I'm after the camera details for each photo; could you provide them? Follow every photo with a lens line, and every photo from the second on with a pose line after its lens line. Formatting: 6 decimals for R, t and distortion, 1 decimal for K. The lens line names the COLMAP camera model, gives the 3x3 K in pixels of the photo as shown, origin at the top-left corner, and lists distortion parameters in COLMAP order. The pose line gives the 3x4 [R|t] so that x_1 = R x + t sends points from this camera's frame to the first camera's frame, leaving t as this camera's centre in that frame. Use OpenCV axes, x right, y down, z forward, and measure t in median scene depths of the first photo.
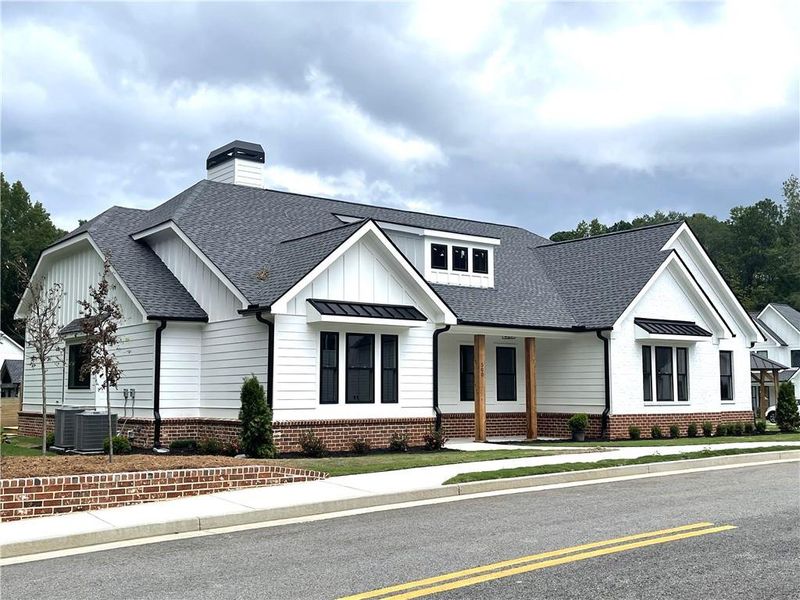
lens RADIAL K [[758.0, 0, 400.0], [0, 758.0, 300.0], [0, 0, 1]] dist [0.050256, -0.216392]
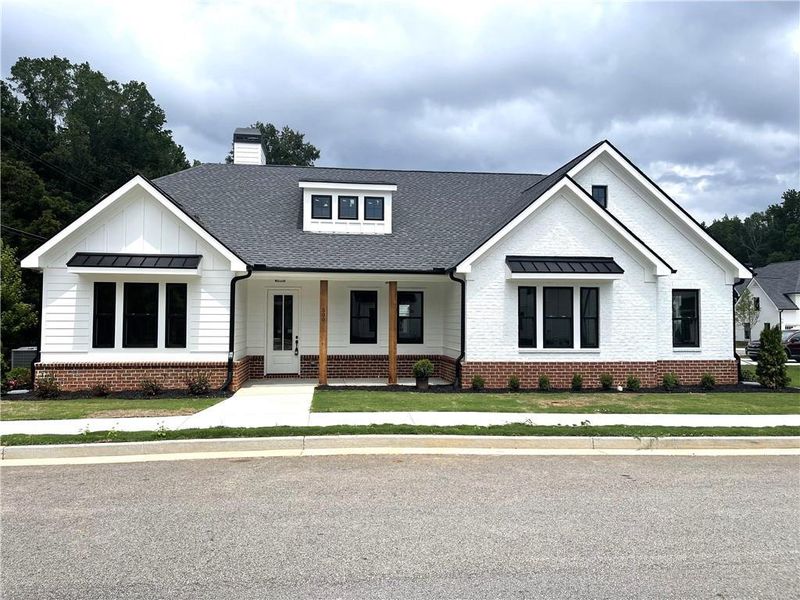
lens RADIAL K [[605.6, 0, 404.7], [0, 605.6, 300.7], [0, 0, 1]] dist [0.067631, -0.094754]
pose [[0.905906, -0.023564, -0.422823, 0.485356], [0.048761, 0.997614, 0.048874, 0.033963], [0.420663, -0.064892, 0.904893, 0.282224]]
